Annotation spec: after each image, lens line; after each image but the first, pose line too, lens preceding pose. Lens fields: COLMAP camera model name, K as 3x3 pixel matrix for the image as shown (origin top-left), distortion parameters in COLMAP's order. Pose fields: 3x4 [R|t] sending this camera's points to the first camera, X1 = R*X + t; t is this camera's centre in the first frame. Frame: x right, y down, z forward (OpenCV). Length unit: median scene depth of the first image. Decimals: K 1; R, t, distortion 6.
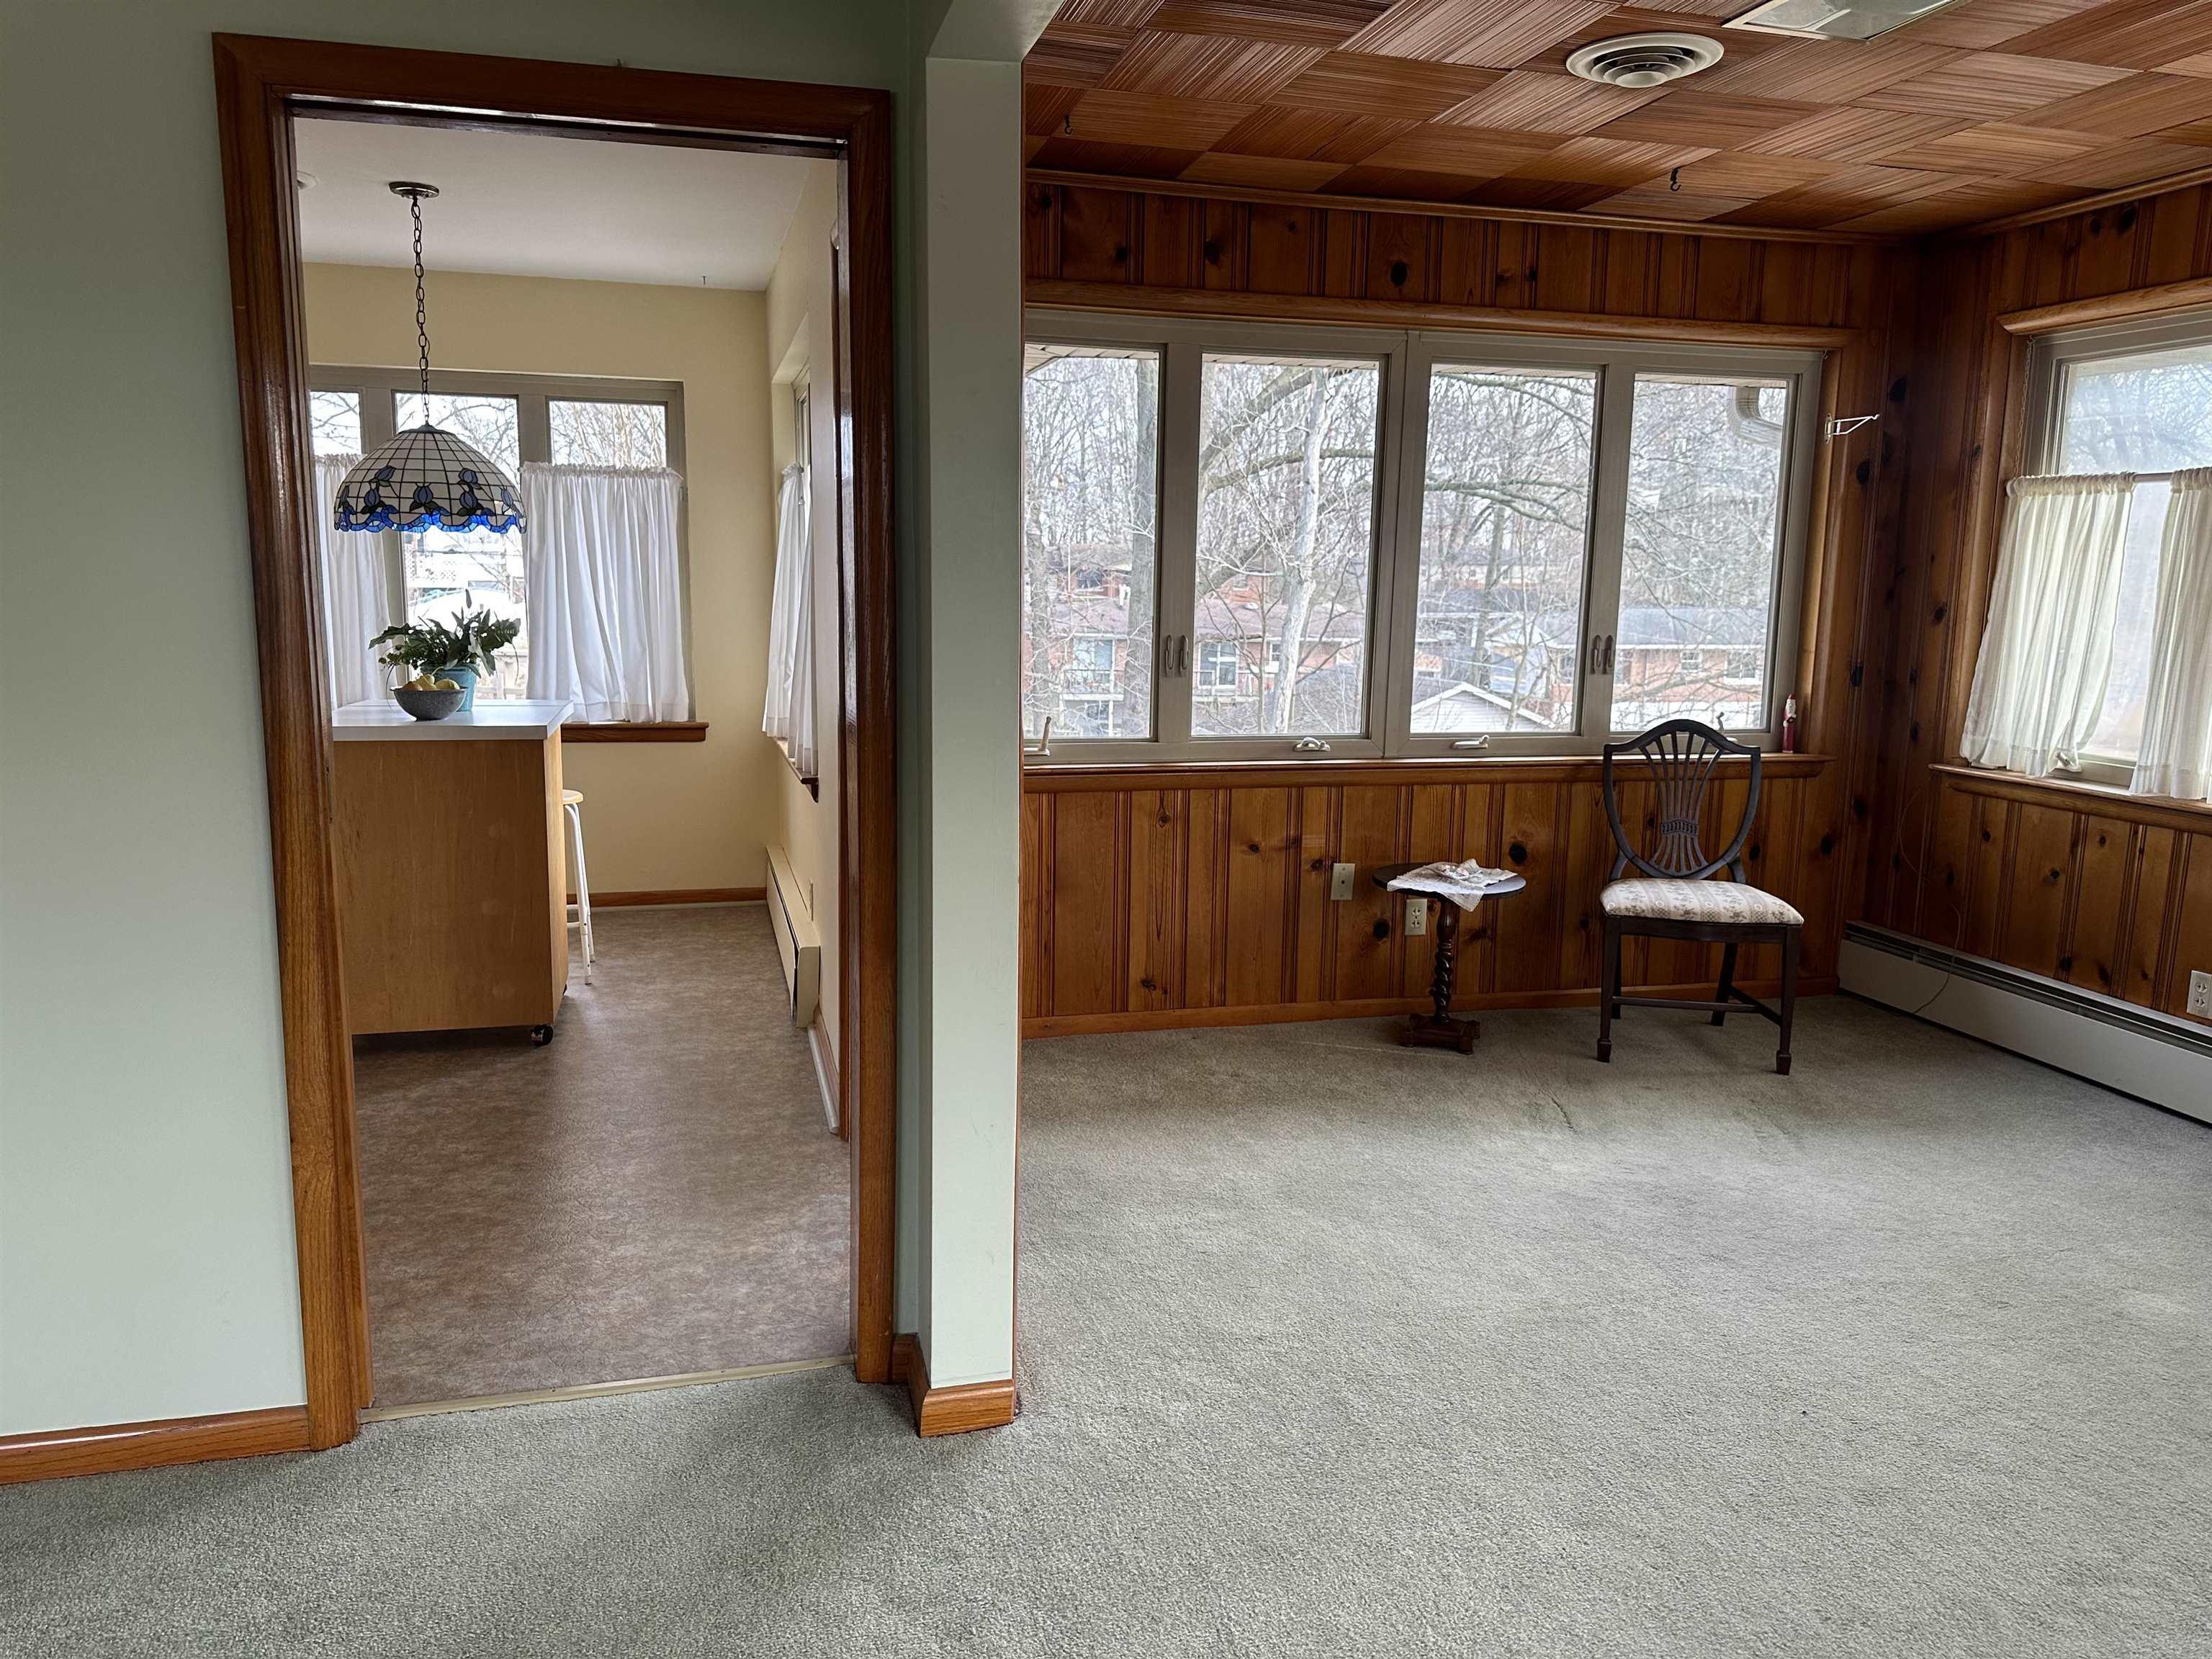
lens RADIAL K [[1573.6, 0, 1116.0], [0, 1573.6, 822.0], [0, 0, 1]] dist [0.058379, -0.010309]
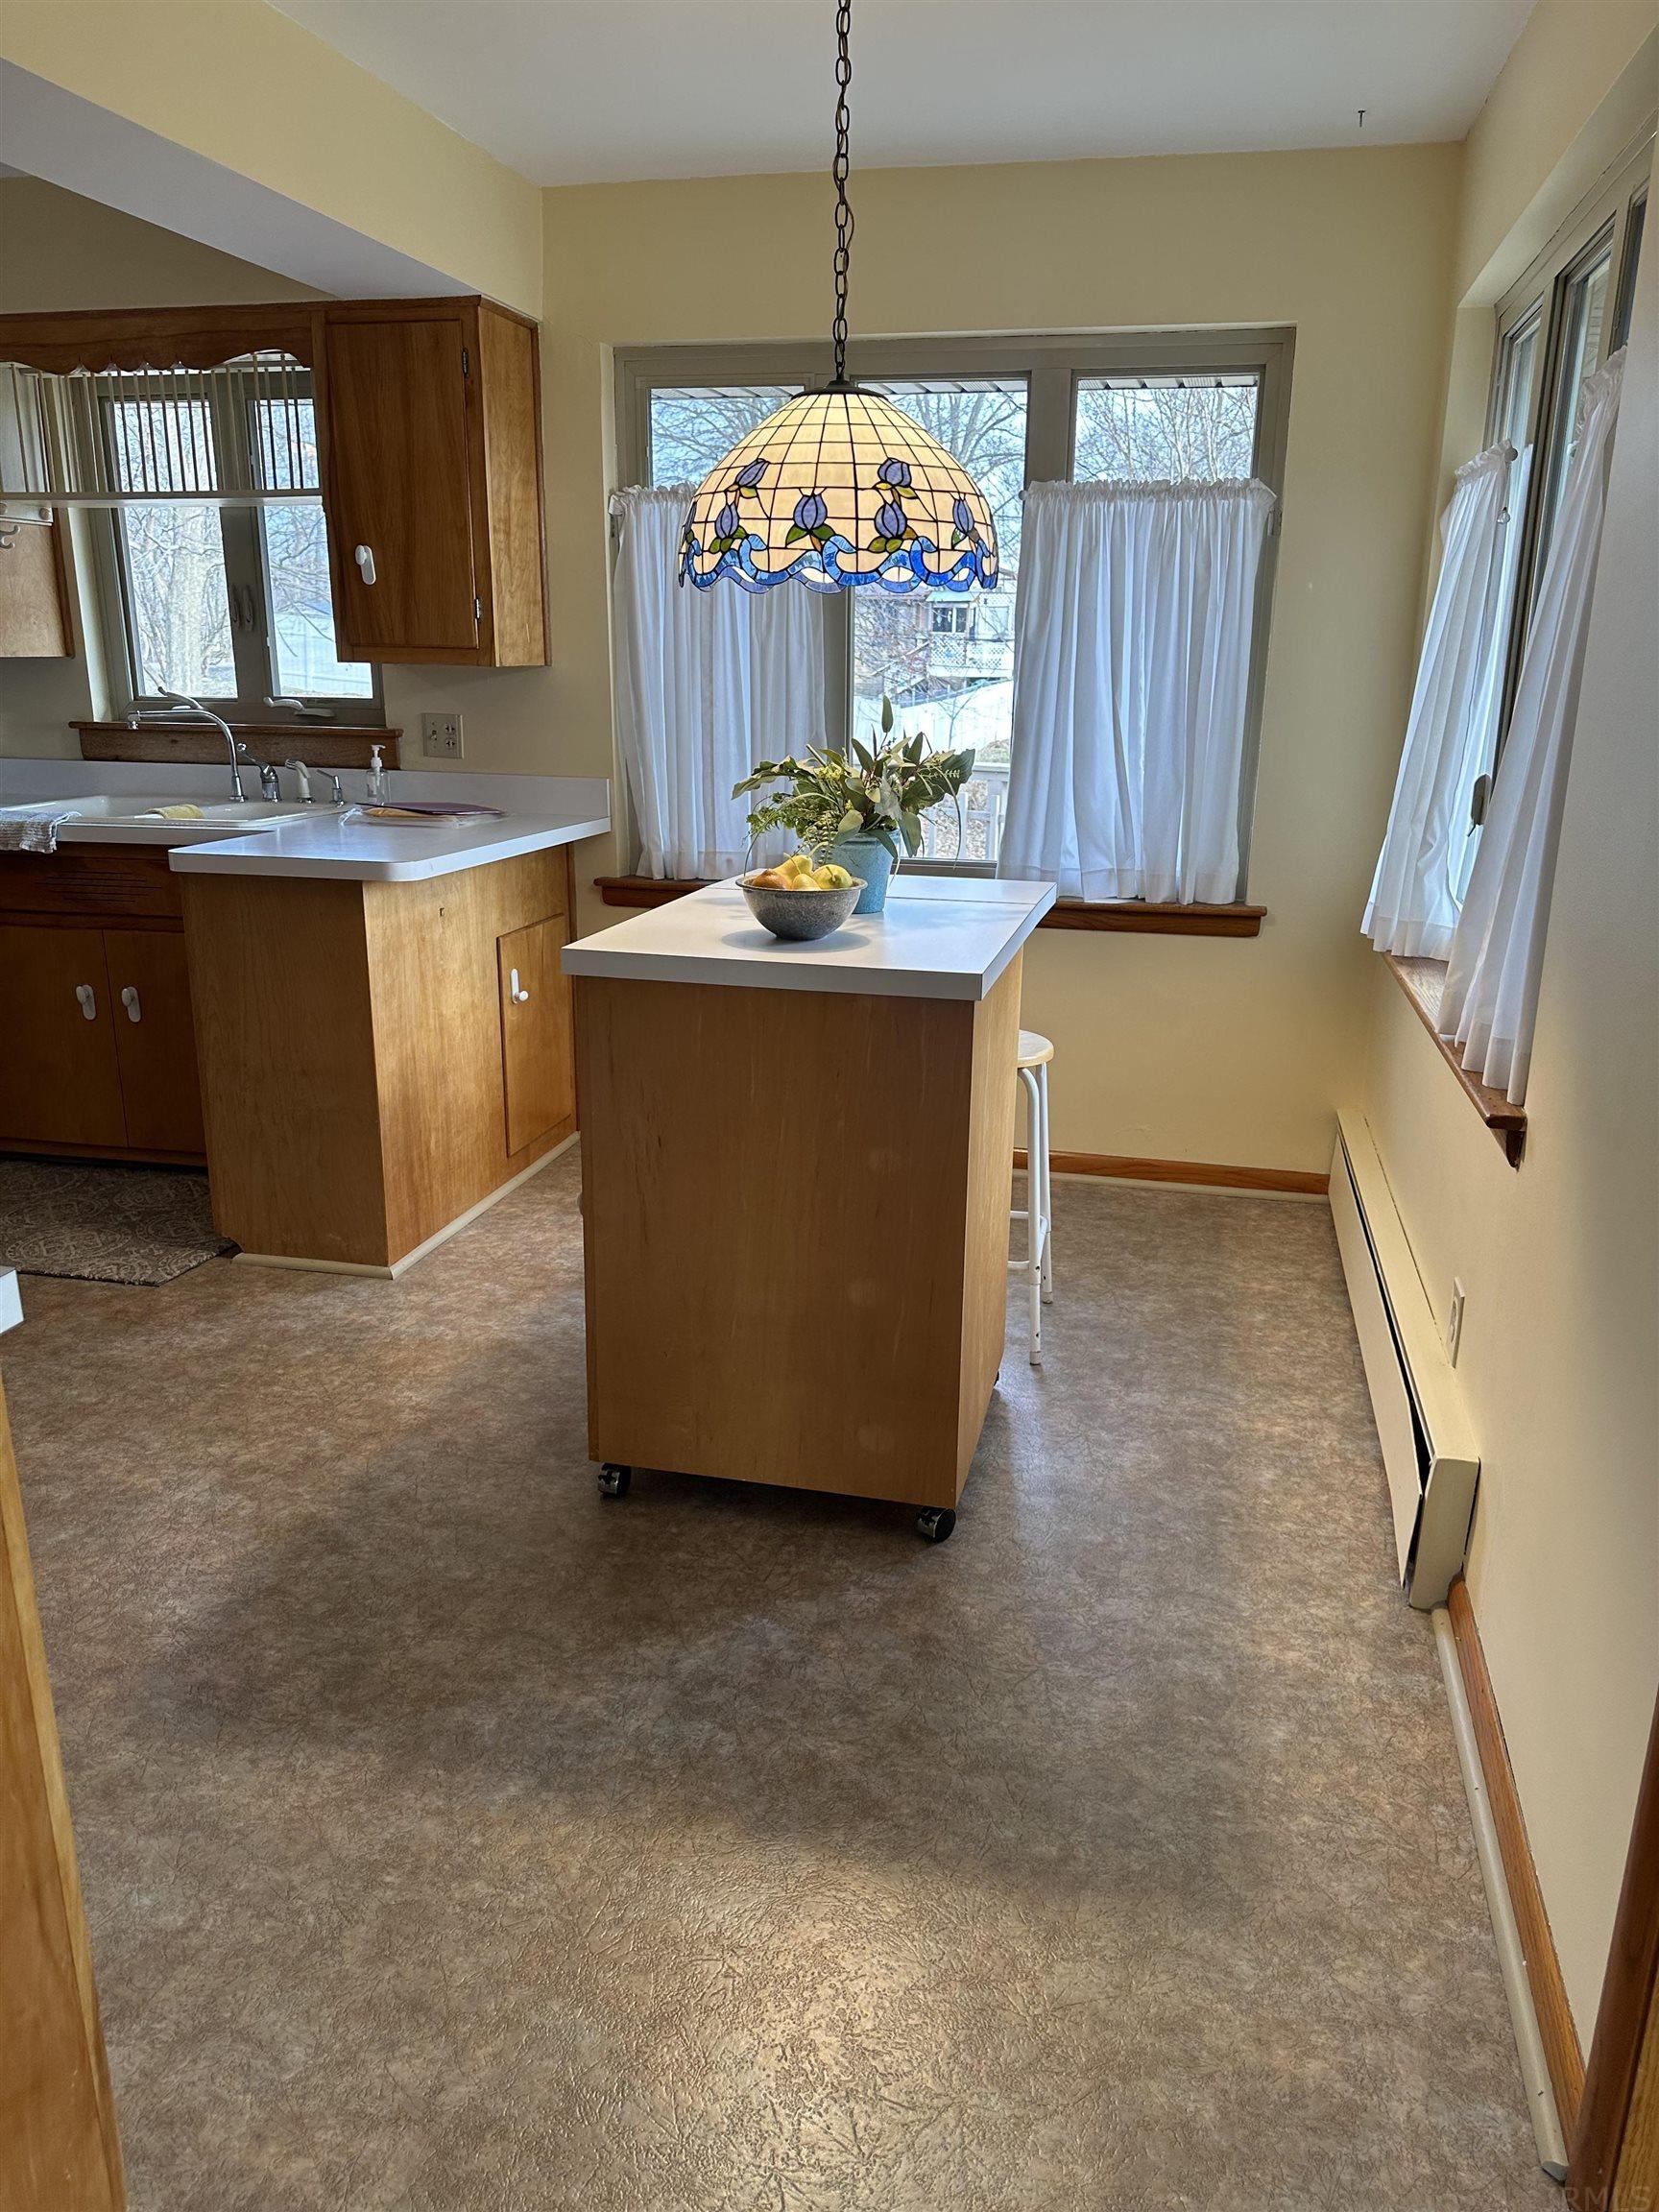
lens RADIAL K [[1573.6, 0, 845.5], [0, 1573.6, 1114.9], [0, 0, 1]] dist [0.058379, -0.010309]
pose [[0.884304, 0.129440, -0.448611, -0.153035], [-0.073254, 0.987368, 0.140492, -0.077571], [0.461130, -0.091375, 0.882616, 0.488723]]
